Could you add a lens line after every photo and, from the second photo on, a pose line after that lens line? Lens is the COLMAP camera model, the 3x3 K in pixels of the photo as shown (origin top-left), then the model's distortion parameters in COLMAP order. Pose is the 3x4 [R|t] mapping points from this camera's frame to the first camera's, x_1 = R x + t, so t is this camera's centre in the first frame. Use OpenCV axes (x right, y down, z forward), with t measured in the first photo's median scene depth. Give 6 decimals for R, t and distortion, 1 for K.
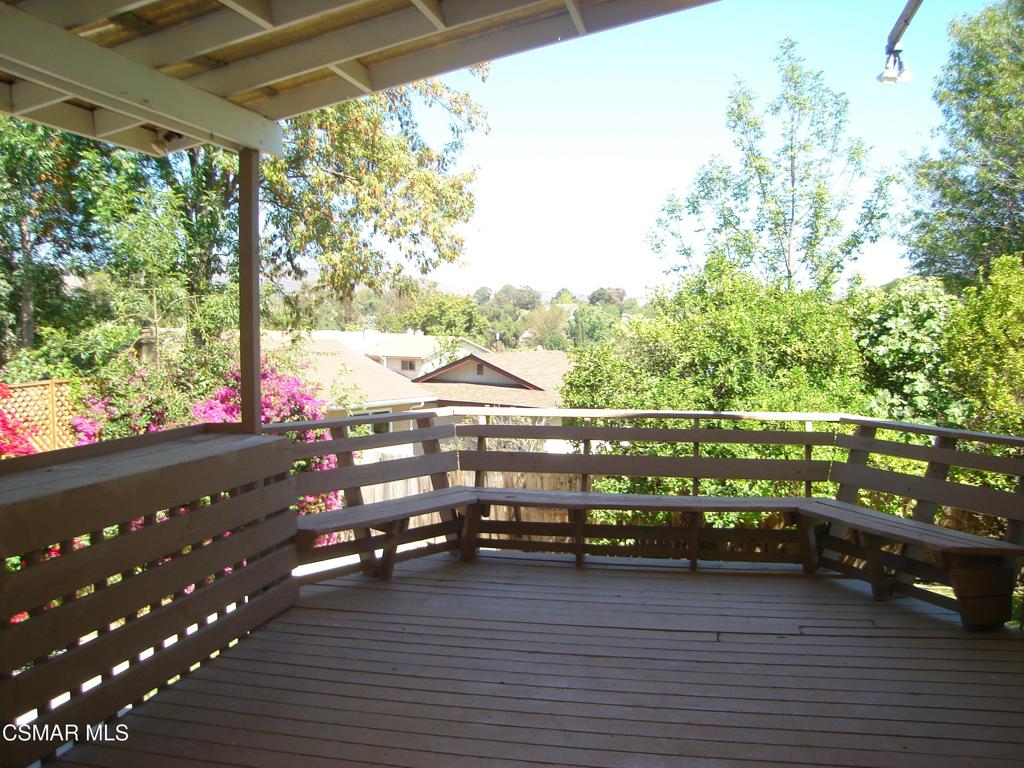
lens RADIAL K [[969.6, 0, 512.0], [0, 969.6, 384.0], [0, 0, 1]] dist [-0.197288, 0.368803]
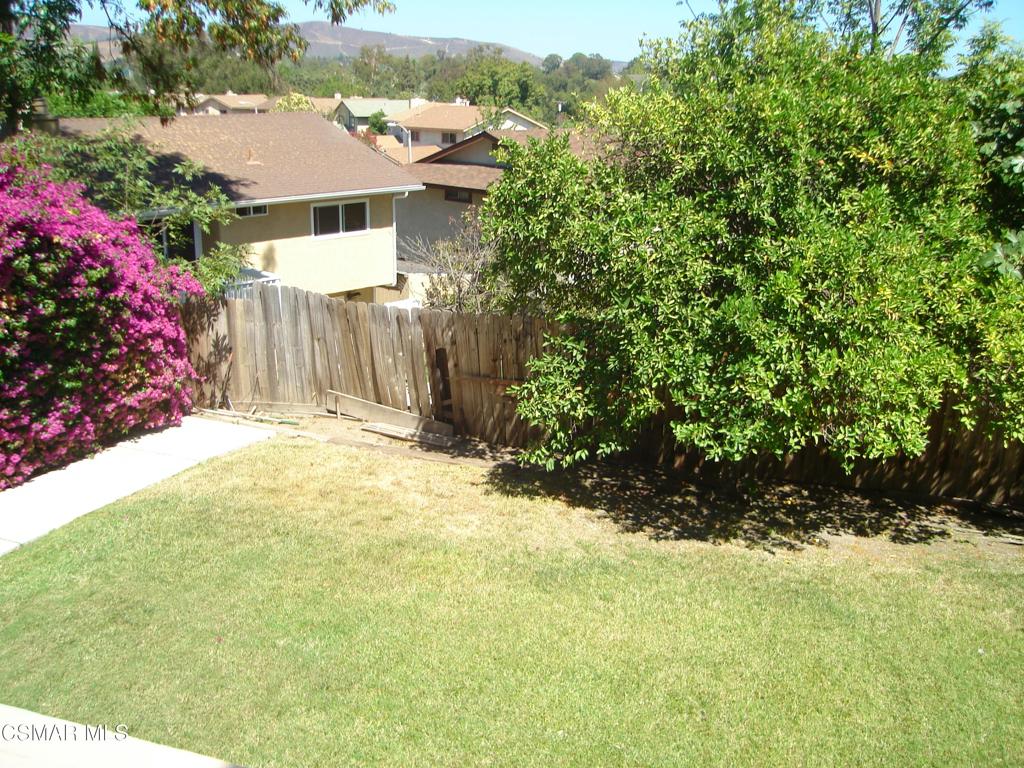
lens RADIAL K [[965.6, 0, 510.0], [0, 965.6, 370.8], [0, 0, 1]] dist [-0.199698, 0.181516]
pose [[0.996688, 0.040144, -0.070724, 0.114665], [-0.023586, 0.974982, 0.221028, -0.028385], [0.077828, -0.218628, 0.972700, 0.379660]]
